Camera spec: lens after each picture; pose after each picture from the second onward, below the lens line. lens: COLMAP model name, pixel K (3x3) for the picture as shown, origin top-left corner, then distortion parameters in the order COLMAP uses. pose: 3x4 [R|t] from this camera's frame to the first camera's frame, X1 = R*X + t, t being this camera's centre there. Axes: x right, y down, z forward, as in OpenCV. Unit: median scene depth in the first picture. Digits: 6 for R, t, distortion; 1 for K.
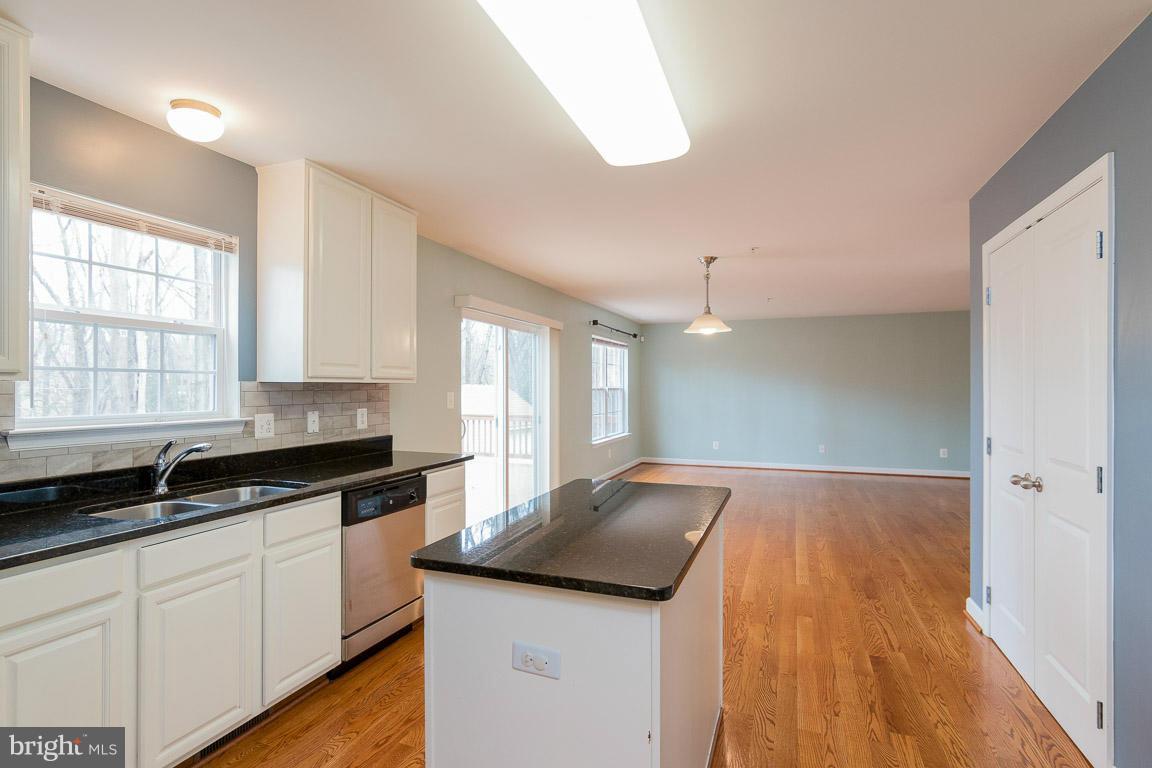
lens RADIAL K [[577.7, 0, 554.3], [0, 577.7, 387.9], [0, 0, 1]] dist [-0.011475, 0.000907]
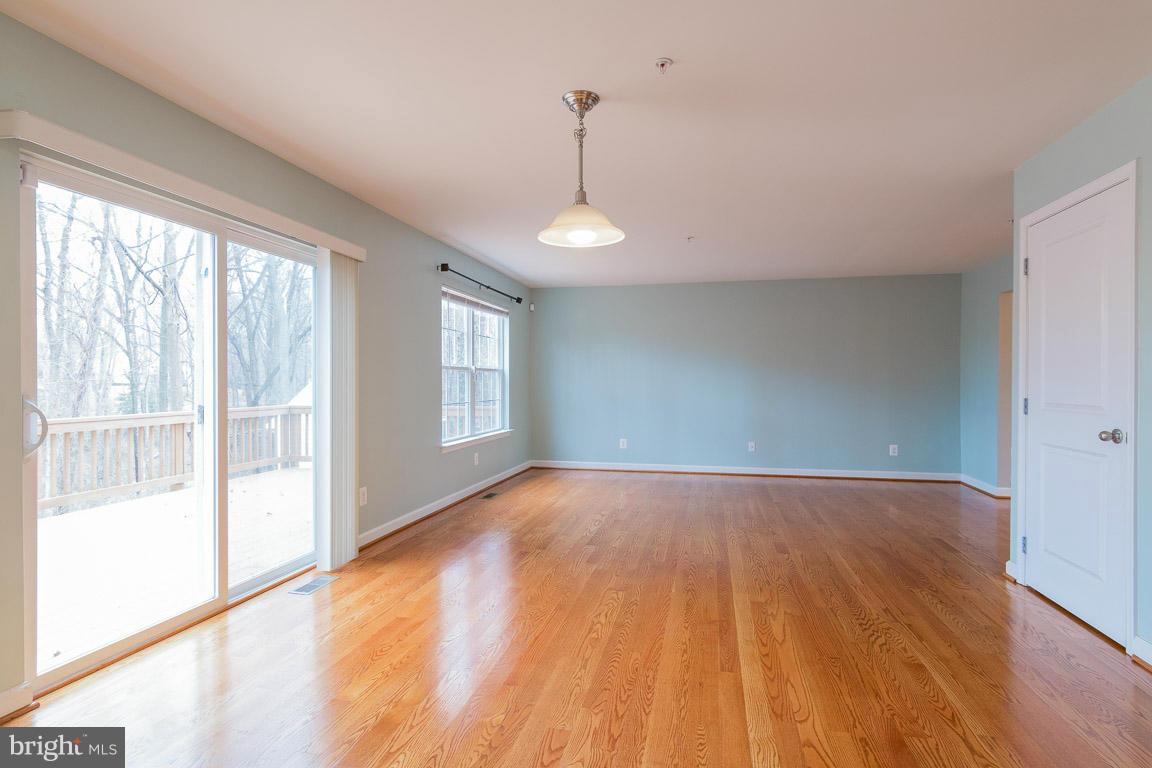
lens RADIAL K [[578.2, 0, 579.7], [0, 578.2, 386.1], [0, 0, 1]] dist [-0.000015, -0.000470]
pose [[0.984993, 0.002271, 0.172577, 0.110229], [-0.003210, 0.999982, 0.005160, 0.022276], [-0.172562, -0.005636, 0.984983, 0.303935]]
